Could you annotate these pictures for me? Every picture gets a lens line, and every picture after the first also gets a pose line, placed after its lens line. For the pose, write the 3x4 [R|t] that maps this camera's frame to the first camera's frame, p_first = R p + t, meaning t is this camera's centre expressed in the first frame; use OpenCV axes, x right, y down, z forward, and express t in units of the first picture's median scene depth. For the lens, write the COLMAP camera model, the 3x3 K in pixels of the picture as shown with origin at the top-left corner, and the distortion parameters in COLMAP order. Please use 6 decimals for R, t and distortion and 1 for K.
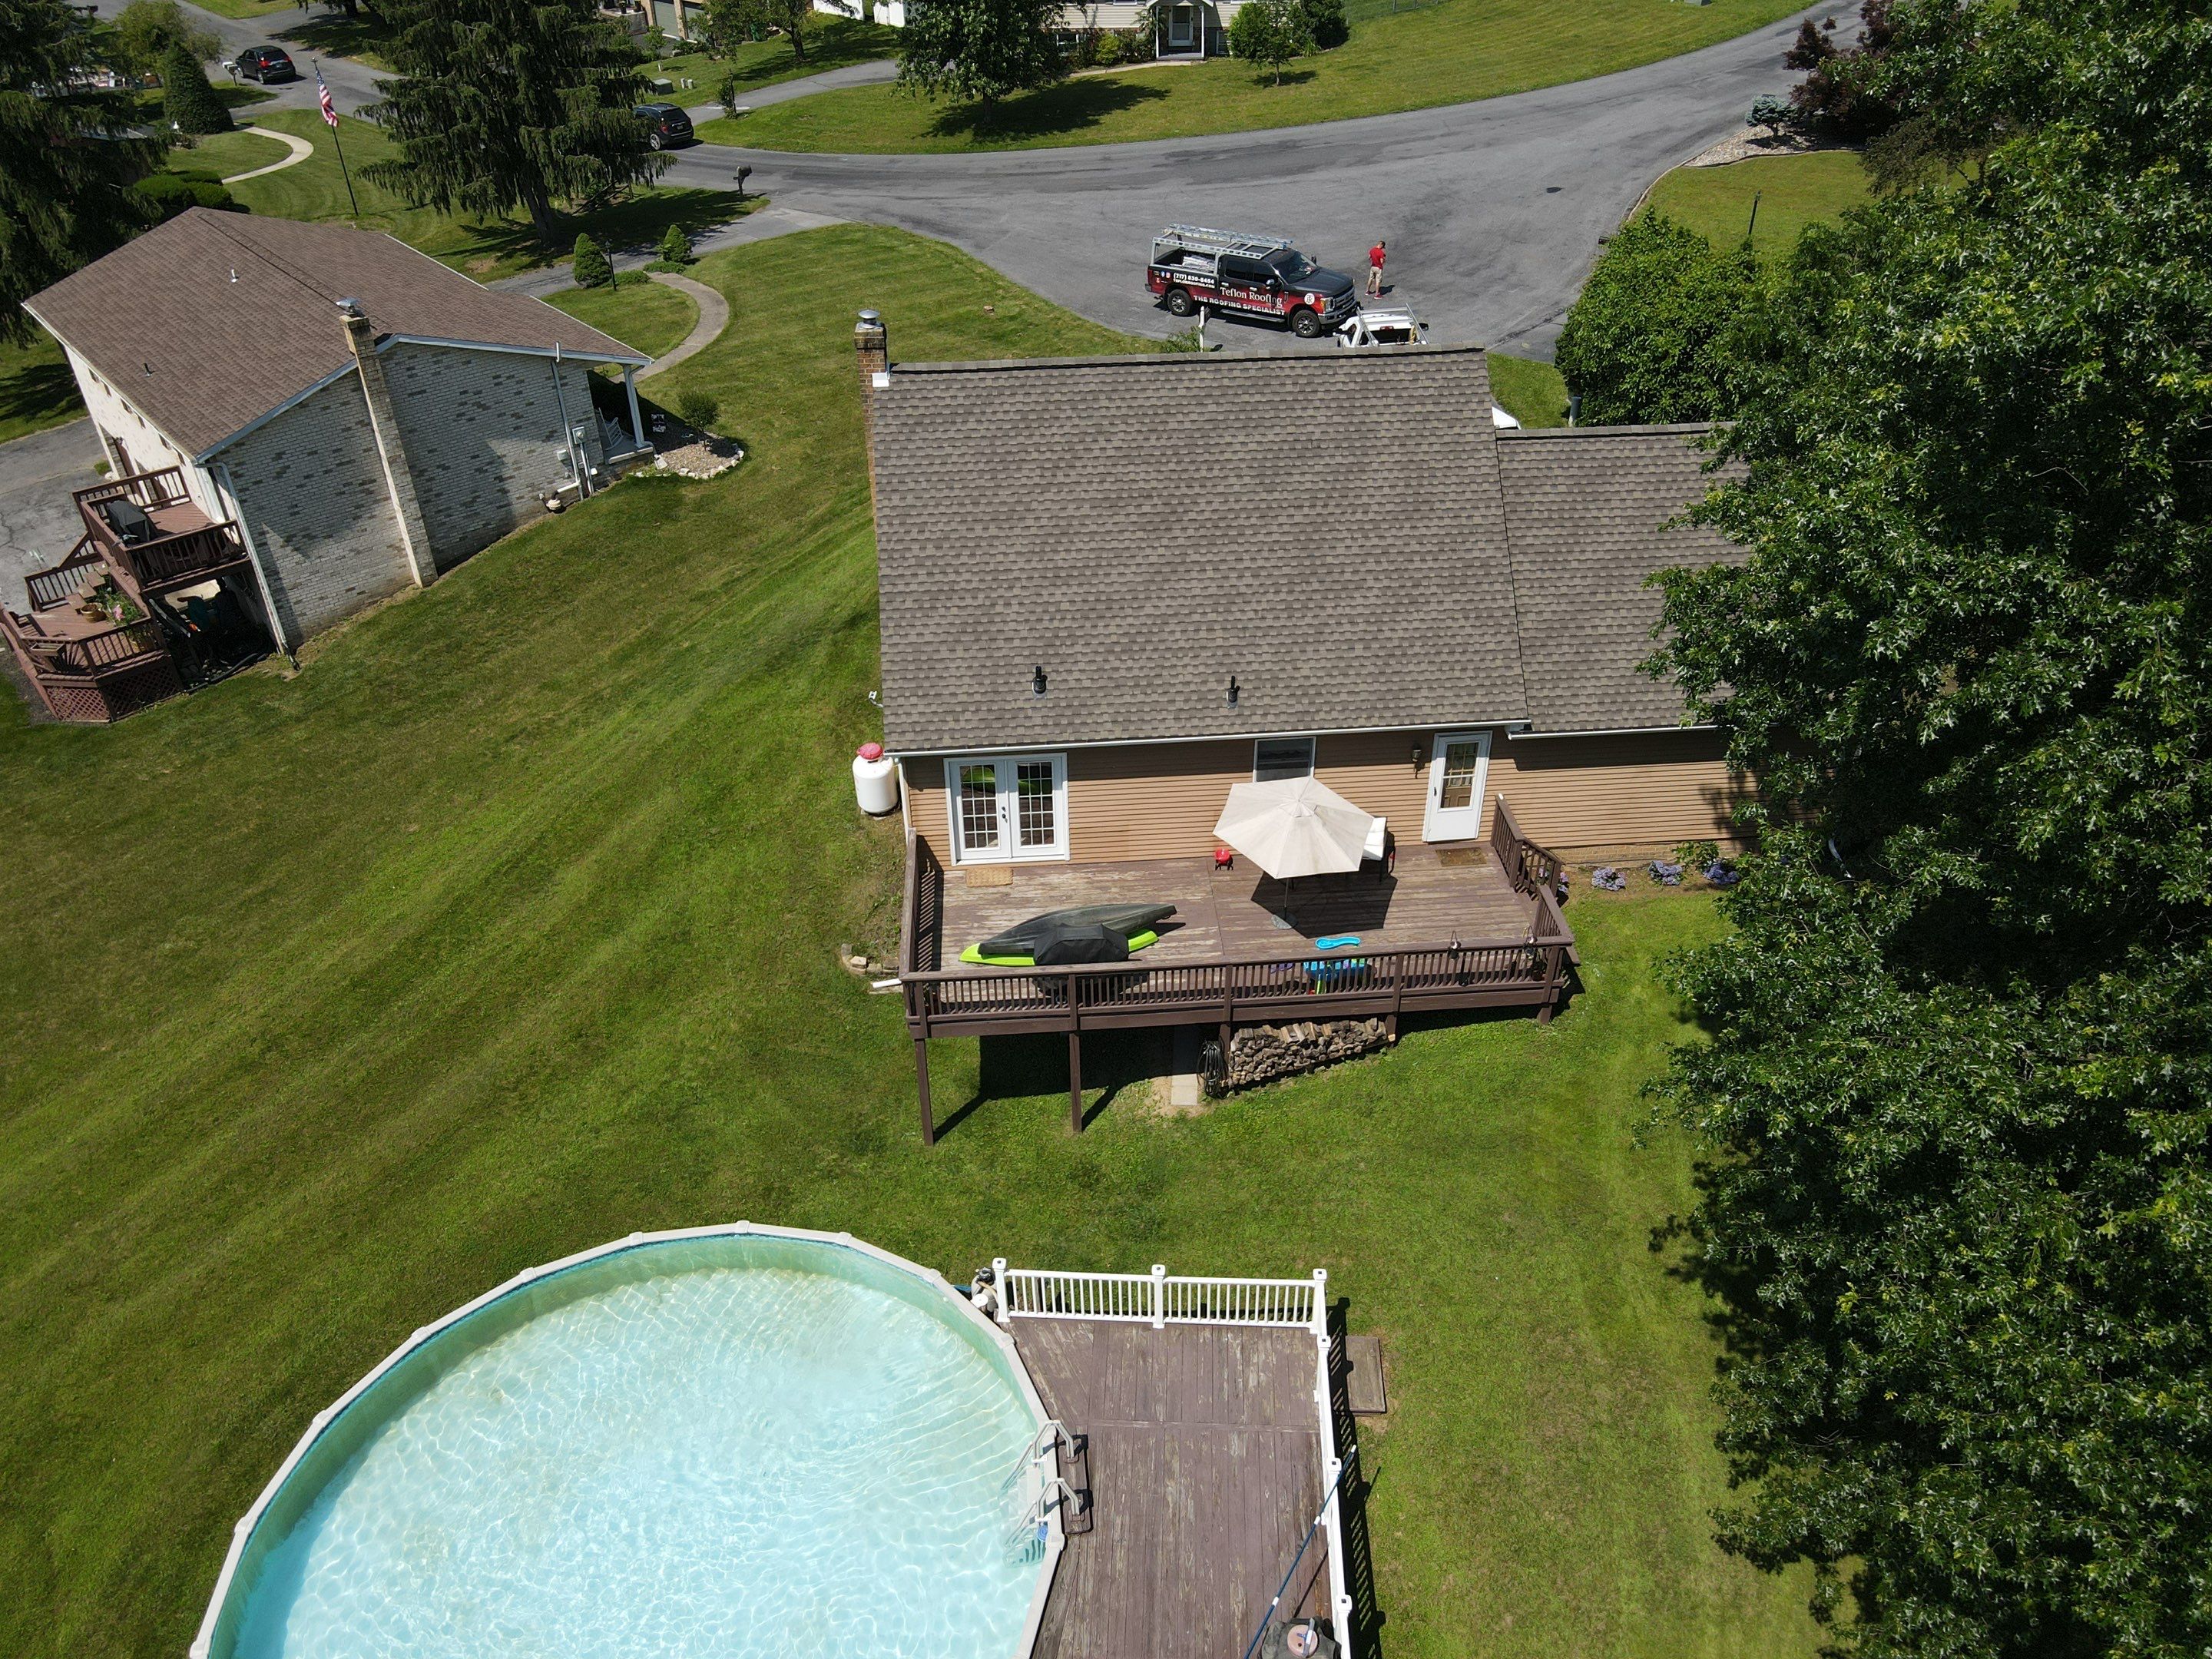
lens RADIAL K [[1639.5, 0, 1102.4], [0, 1639.5, 823.7], [0, 0, 1]] dist [-0.014134, 0.048691]
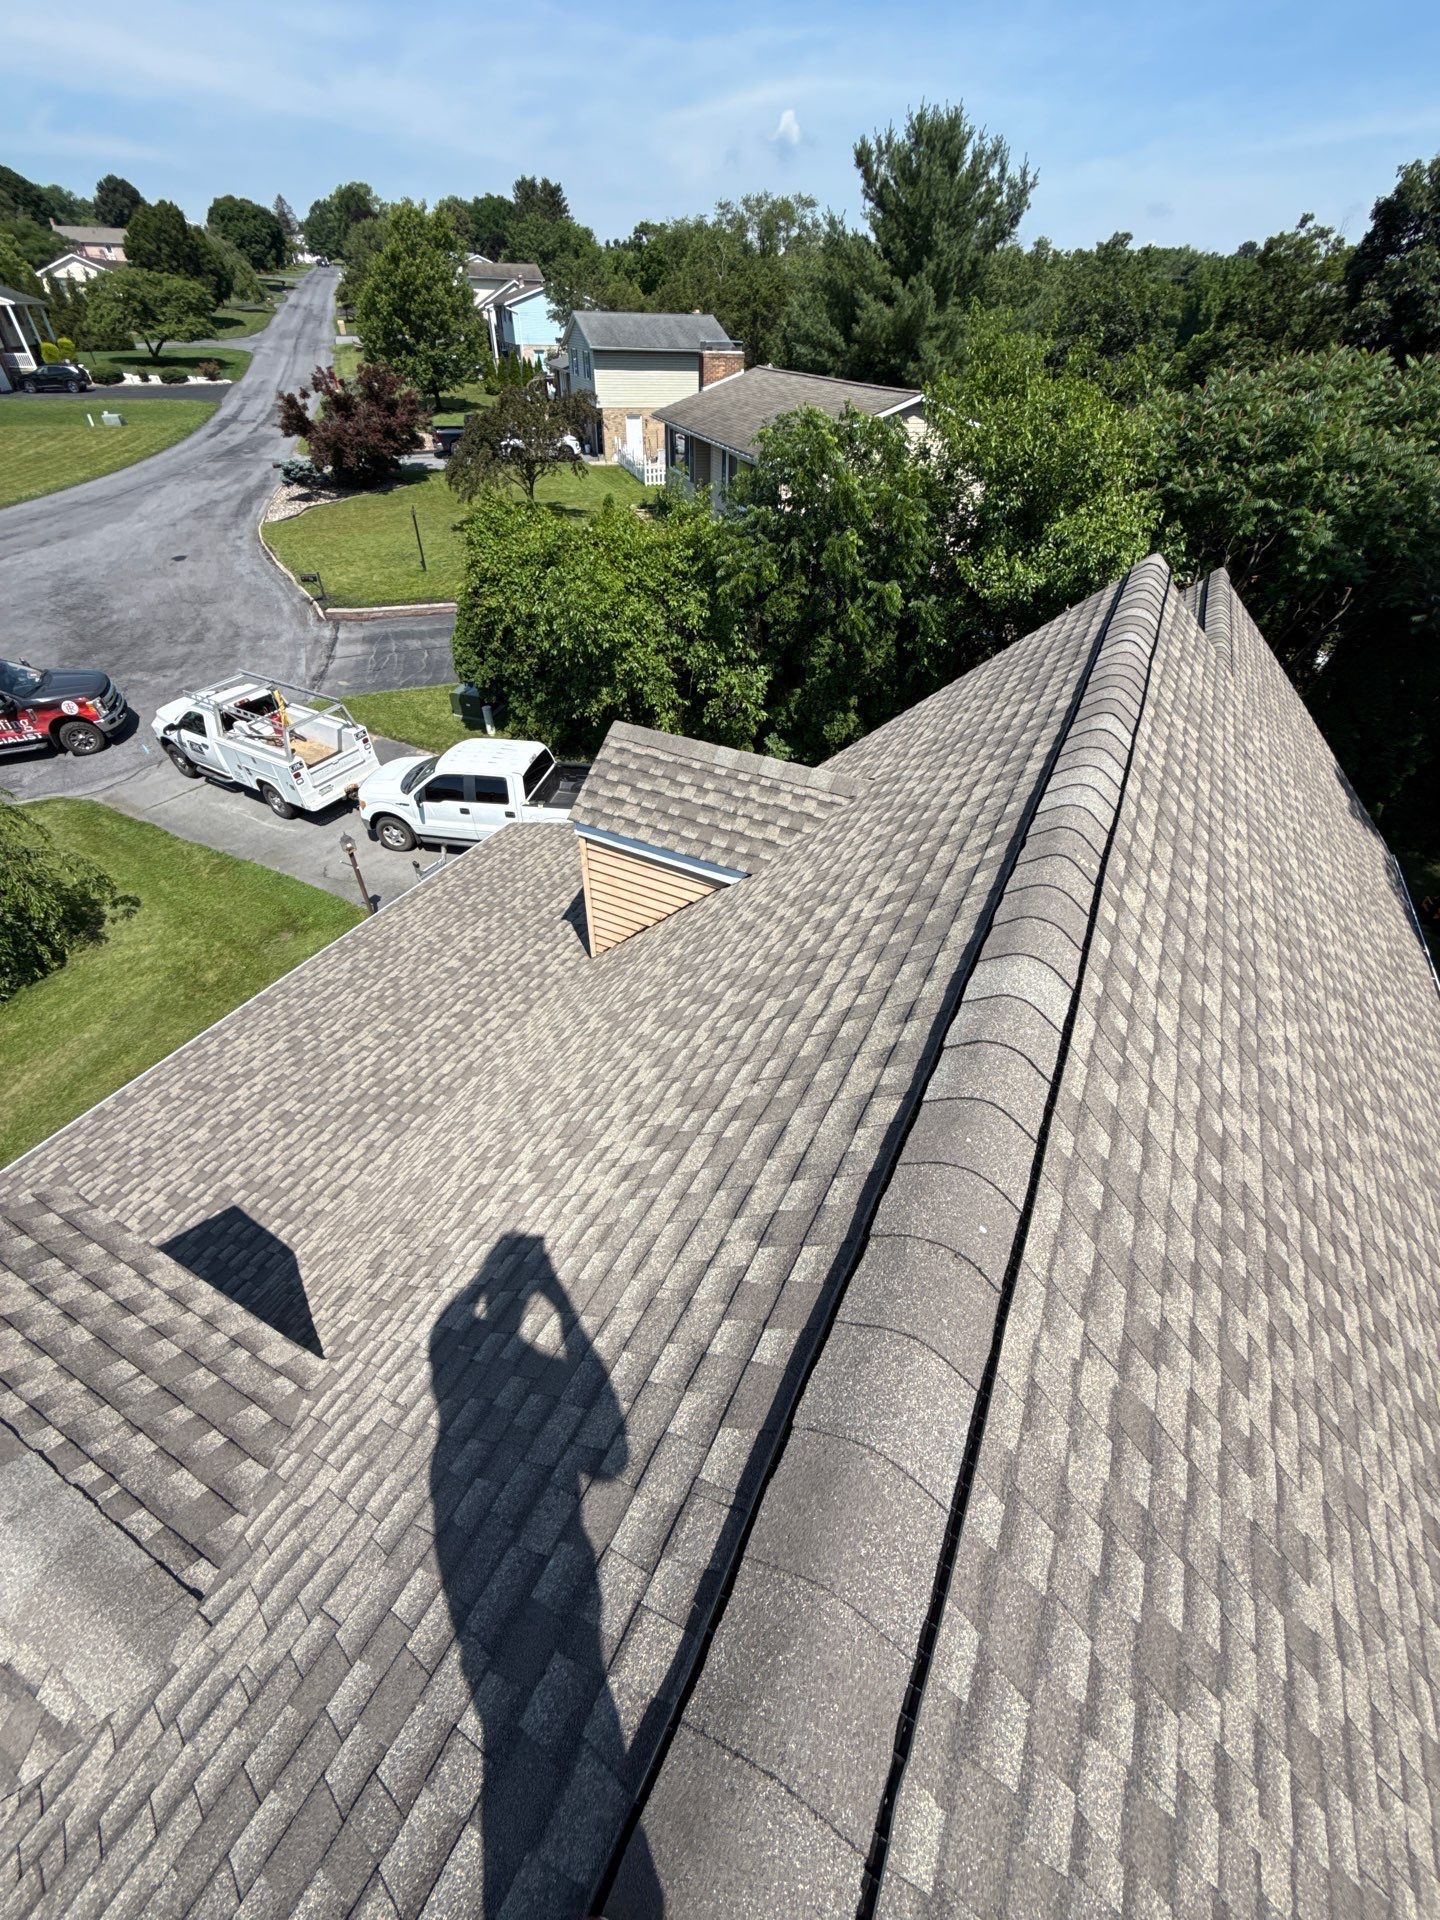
lens RADIAL K [[760.9, 0, 721.1], [0, 760.9, 959.3], [0, 0, 1]] dist [0.001193, -0.000773]
pose [[0.520402, -0.532570, 0.667496, -0.030333], [0.467546, 0.831809, 0.299155, -0.228229], [-0.714551, 0.156405, 0.681876, 0.678862]]
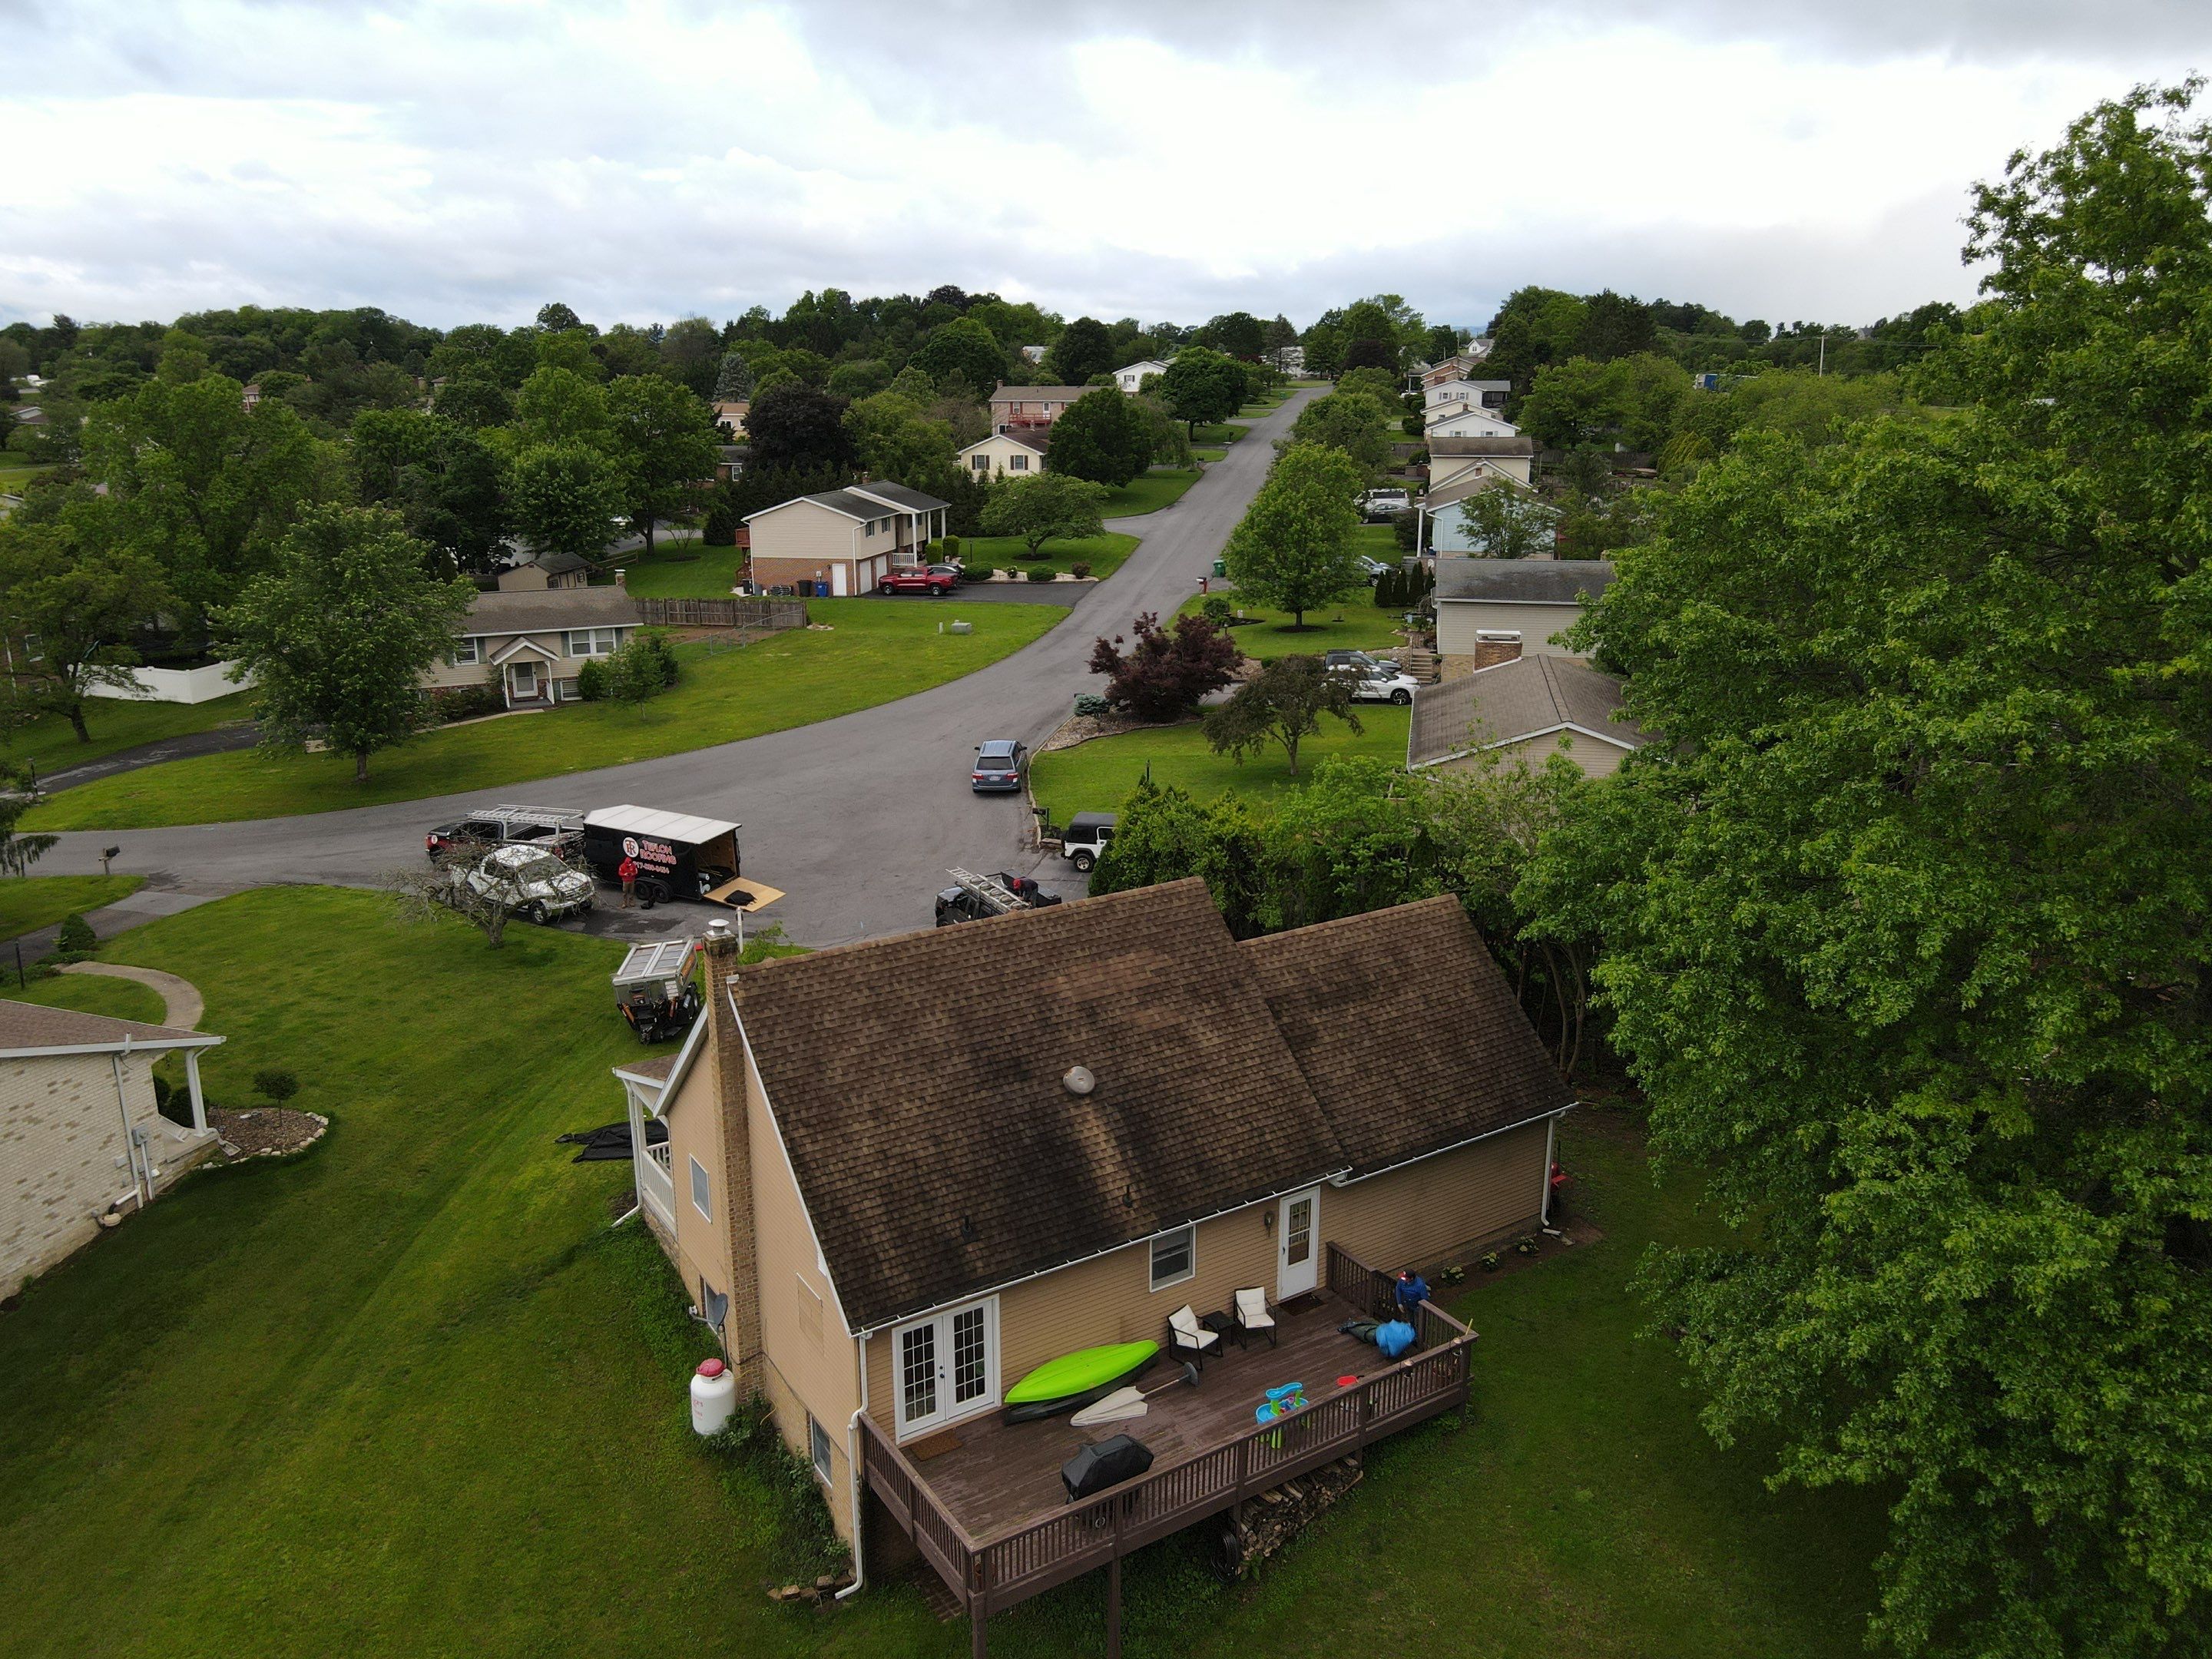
lens RADIAL K [[1639.5, 0, 1102.4], [0, 1639.5, 823.7], [0, 0, 1]] dist [-0.014134, 0.048691]
pose [[0.875233, -0.113491, 0.470198, -0.282882], [0.270121, 0.921065, -0.280491, -0.005785], [-0.401250, 0.372505, 0.836803, -0.001704]]
